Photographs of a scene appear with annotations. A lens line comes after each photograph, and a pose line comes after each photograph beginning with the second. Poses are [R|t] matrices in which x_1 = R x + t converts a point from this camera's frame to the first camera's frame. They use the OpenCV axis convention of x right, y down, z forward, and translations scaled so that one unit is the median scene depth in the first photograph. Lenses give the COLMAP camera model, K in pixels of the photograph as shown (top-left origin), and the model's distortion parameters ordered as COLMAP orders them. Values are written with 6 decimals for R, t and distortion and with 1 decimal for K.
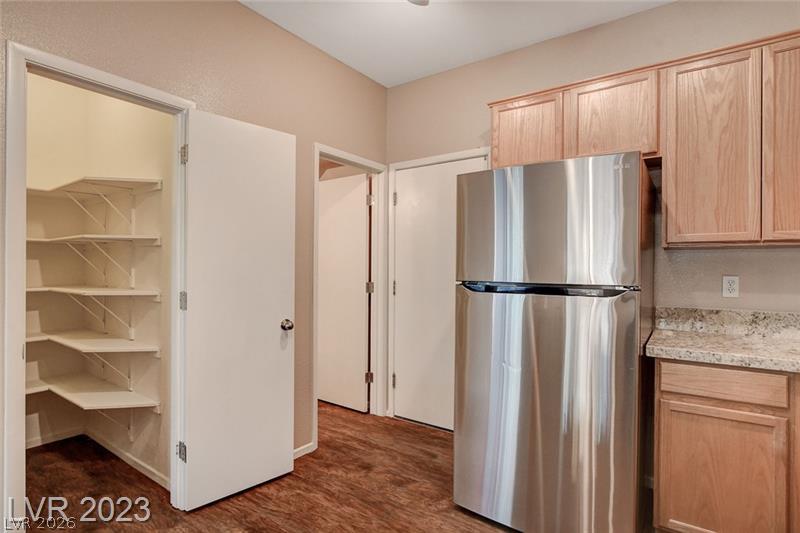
lens RADIAL K [[415.1, 0, 400.0], [0, 415.1, 266.5], [0, 0, 1]] dist [-0.002349, -0.000572]
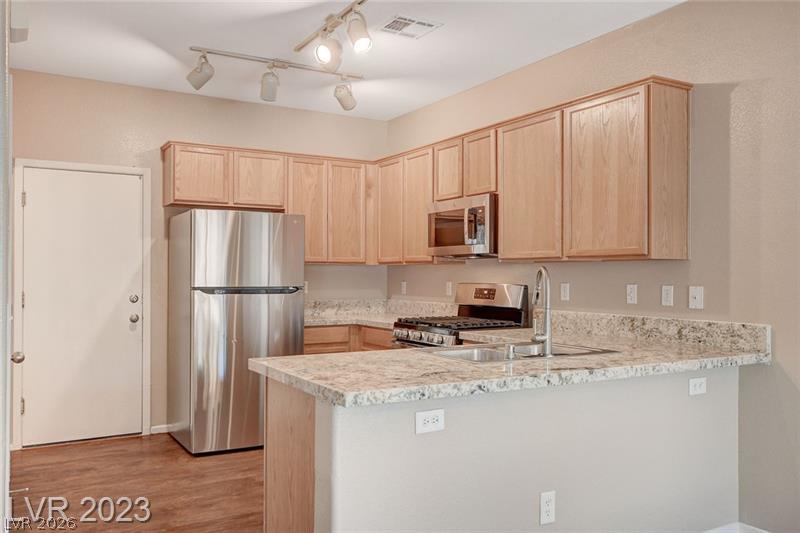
lens RADIAL K [[665.8, 0, 400.8], [0, 665.8, 270.1], [0, 0, 1]] dist [0.001428, 0.002399]
pose [[0.401672, 0.002592, 0.915780, -1.480759], [-0.000234, 0.999996, -0.002727, -0.014175], [-0.915784, 0.000881, 0.401671, -0.446703]]
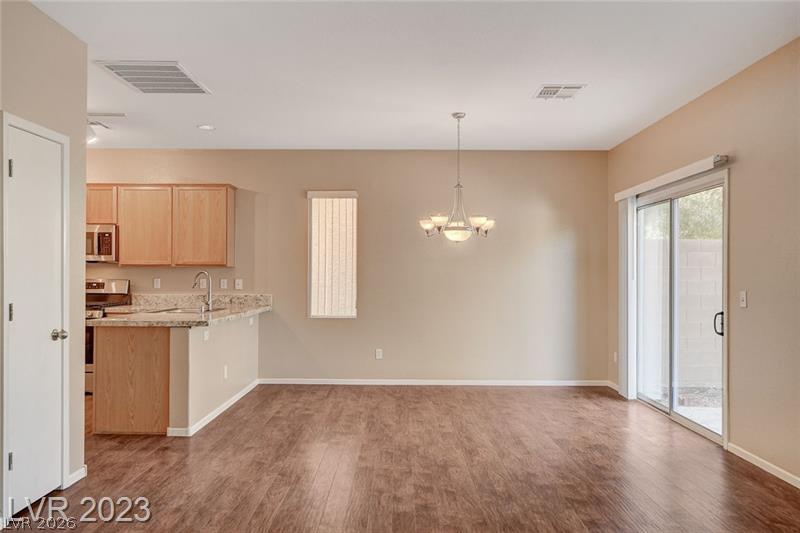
lens RADIAL K [[585.3, 0, 399.5], [0, 585.3, 269.8], [0, 0, 1]] dist [-0.005337, 0.000377]
pose [[-0.580355, -0.000311, 0.814364, -2.720359], [-0.005587, 0.999978, -0.003599, -0.023073], [-0.814345, -0.006639, -0.580343, 0.621776]]
